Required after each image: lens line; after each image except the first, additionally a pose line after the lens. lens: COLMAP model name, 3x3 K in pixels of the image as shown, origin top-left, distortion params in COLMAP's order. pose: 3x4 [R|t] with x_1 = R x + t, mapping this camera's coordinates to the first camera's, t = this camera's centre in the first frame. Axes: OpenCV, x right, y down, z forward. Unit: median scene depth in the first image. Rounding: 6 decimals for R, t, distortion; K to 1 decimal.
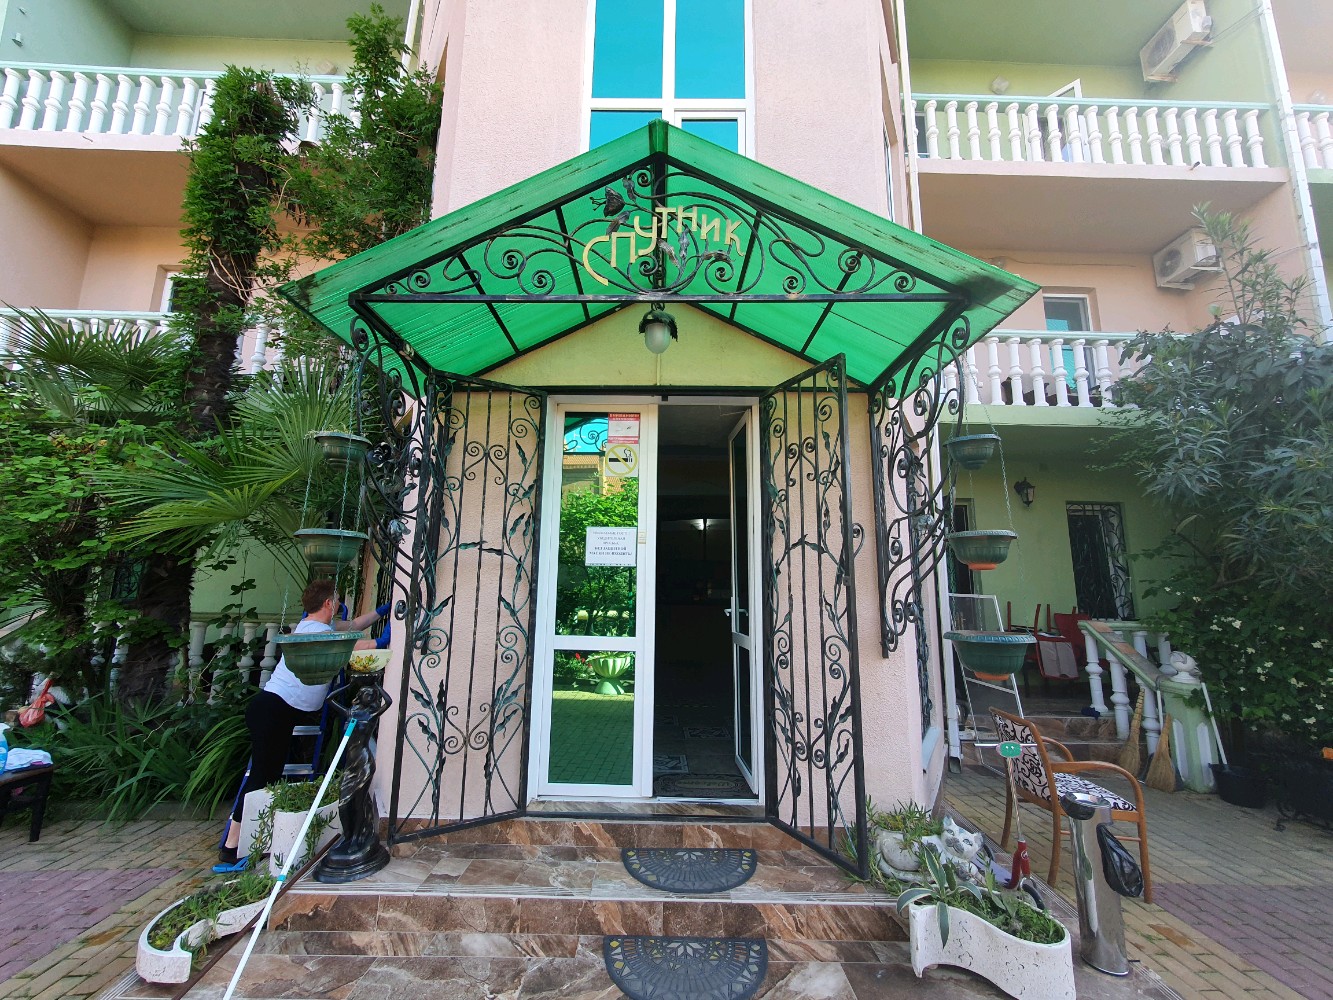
lens RADIAL K [[533.6, 0, 663.5], [0, 533.6, 488.8], [0, 0, 1]] dist [-0.020629, 0.000165]
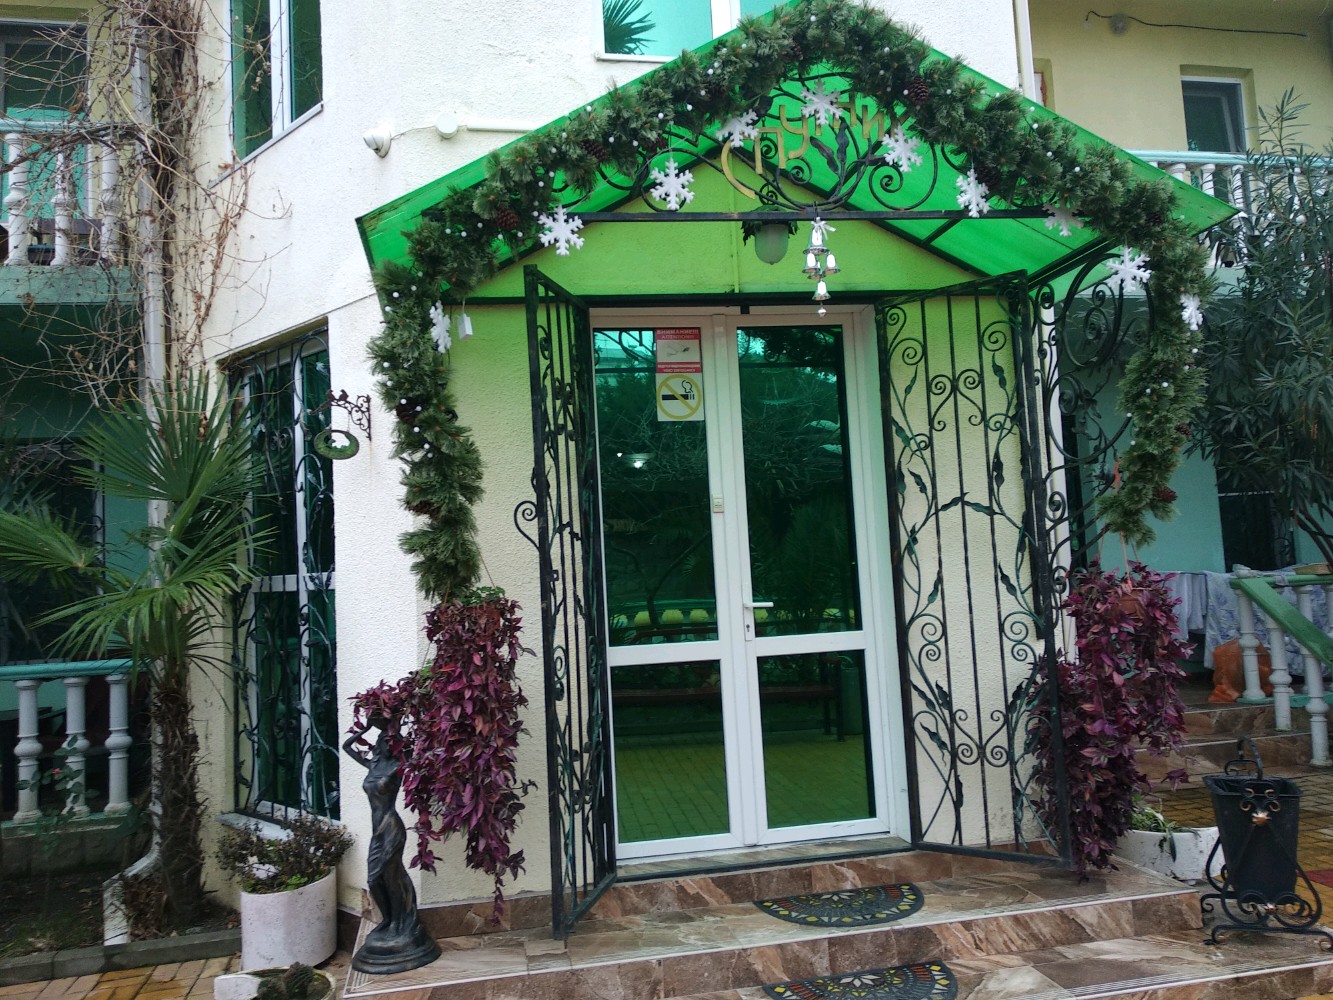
lens RADIAL K [[1009.1, 0, 667.0], [0, 1009.1, 505.5], [0, 0, 1]] dist [-0.038922, -0.000282]
pose [[0.982955, -0.060999, 0.173429, -0.439469], [0.040225, 0.991853, 0.120872, -0.097262], [-0.179389, -0.111835, 0.977401, -0.398362]]
